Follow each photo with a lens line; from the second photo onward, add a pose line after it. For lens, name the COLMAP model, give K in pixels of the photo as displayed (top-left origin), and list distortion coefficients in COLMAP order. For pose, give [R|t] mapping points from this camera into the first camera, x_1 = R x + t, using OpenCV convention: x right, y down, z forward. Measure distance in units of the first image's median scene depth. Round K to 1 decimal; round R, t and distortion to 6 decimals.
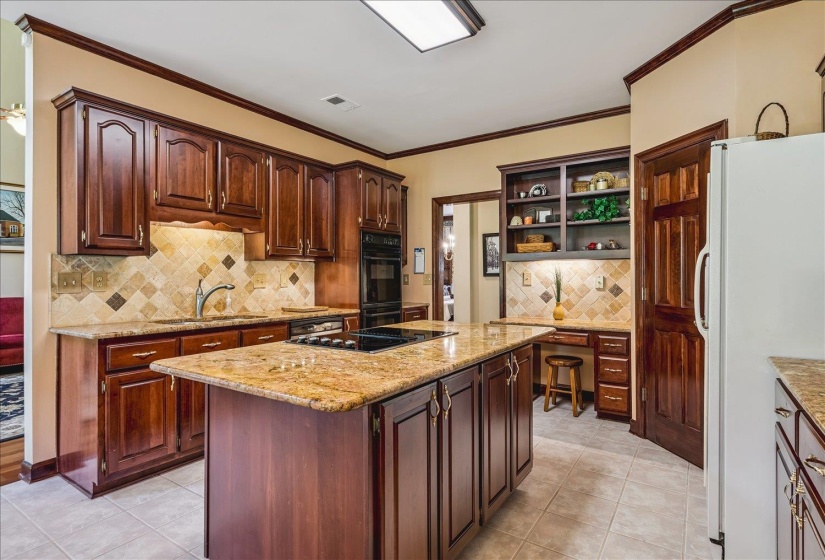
lens RADIAL K [[433.1, 0, 411.5], [0, 433.1, 271.4], [0, 0, 1]] dist [-0.003815, 0.000099]
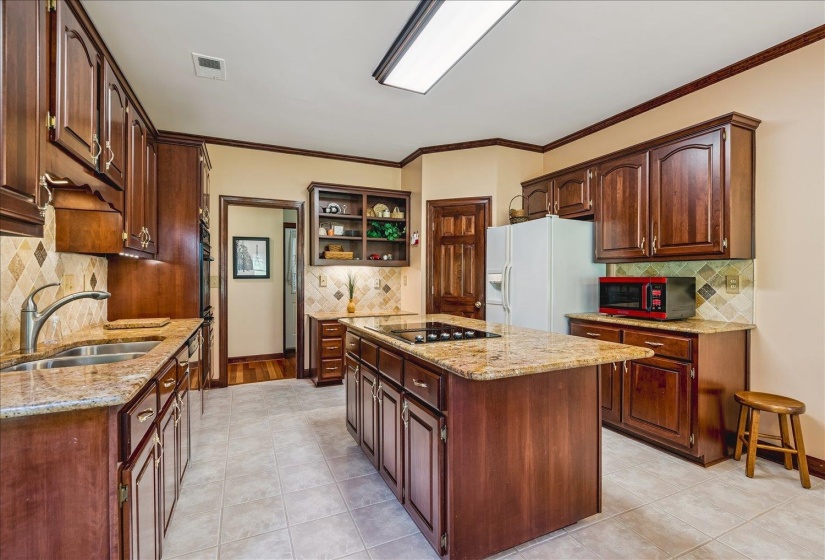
lens RADIAL K [[375.4, 0, 411.6], [0, 375.4, 276.4], [0, 0, 1]] dist [-0.005190, 0.001222]
pose [[0.518028, 0.006492, 0.855339, -0.550372], [-0.011615, 0.999932, -0.000555, 0.003372], [-0.855285, -0.009647, 0.518068, 0.289030]]
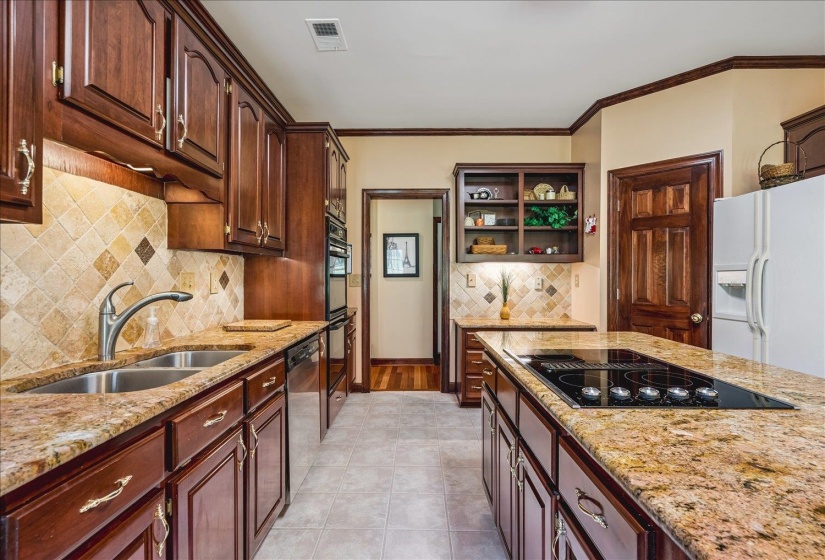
lens RADIAL K [[375.4, 0, 412.4], [0, 375.4, 274.0], [0, 0, 1]] dist [-0.005190, 0.001222]
pose [[0.834514, 0.008624, 0.550919, -0.371548], [-0.011657, 0.999930, 0.002004, 0.003102], [-0.550864, -0.008095, 0.834556, 0.386877]]
